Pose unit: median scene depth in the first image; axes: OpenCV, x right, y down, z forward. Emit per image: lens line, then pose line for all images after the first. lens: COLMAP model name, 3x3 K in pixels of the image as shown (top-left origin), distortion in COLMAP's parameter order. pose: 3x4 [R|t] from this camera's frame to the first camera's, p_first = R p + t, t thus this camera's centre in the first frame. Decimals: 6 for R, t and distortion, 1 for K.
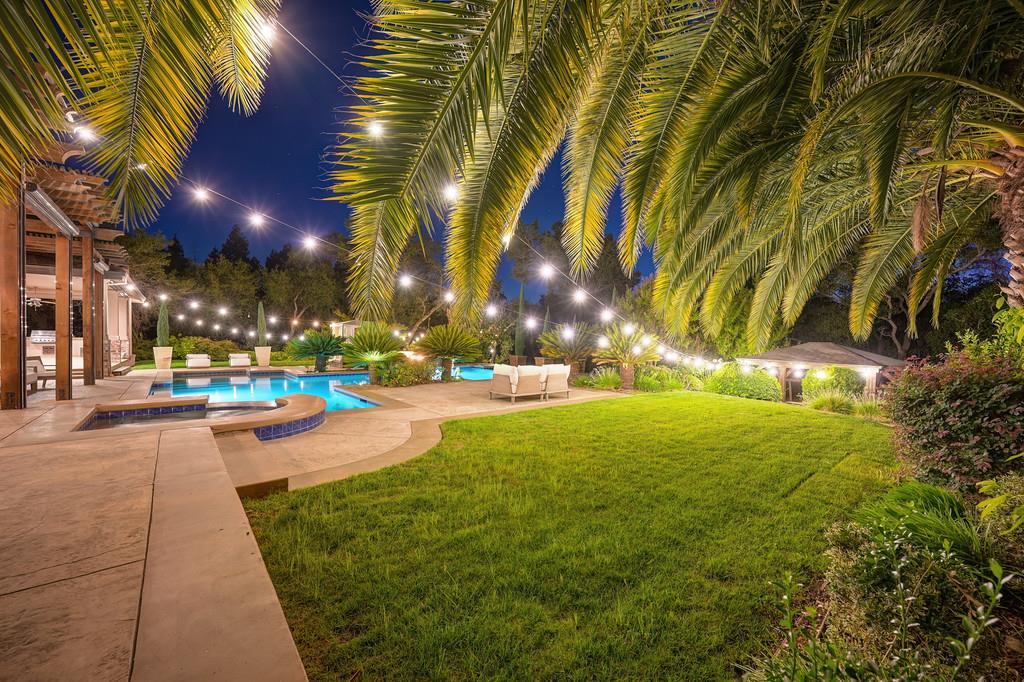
lens RADIAL K [[403.0, 0, 509.1], [0, 403.0, 340.5], [0, 0, 1]] dist [-0.001338, 0.000154]
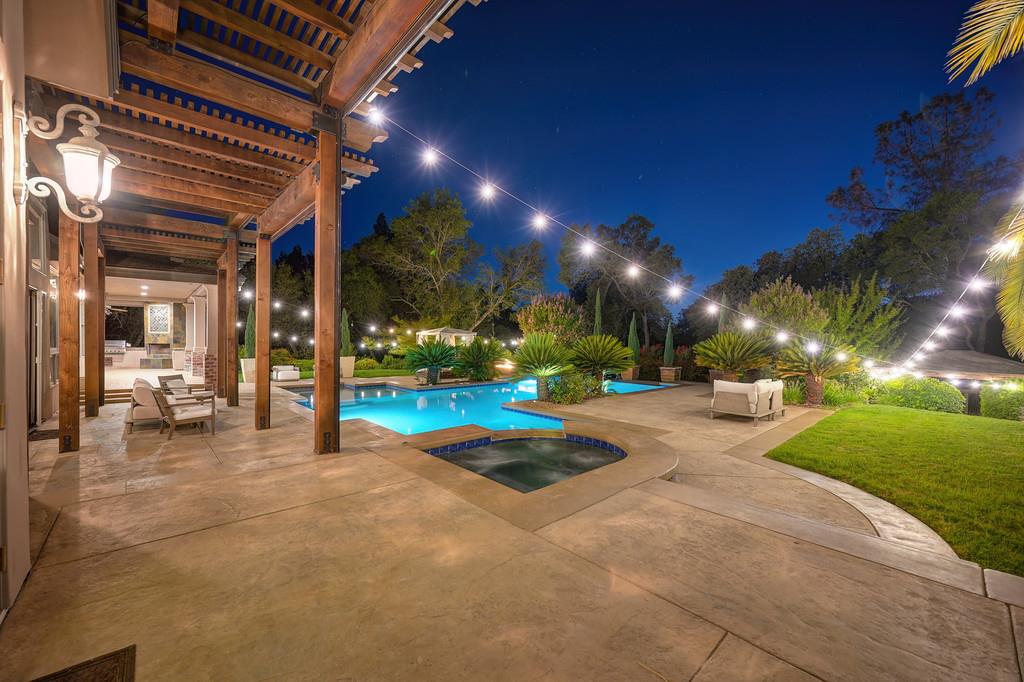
lens RADIAL K [[403.0, 0, 513.8], [0, 403.0, 337.0], [0, 0, 1]] dist [-0.001338, 0.000154]
pose [[0.999019, -0.004115, 0.044089, -0.435206], [0.004734, 0.999891, -0.013959, -0.024446], [-0.044027, 0.014154, 0.998930, 0.080804]]
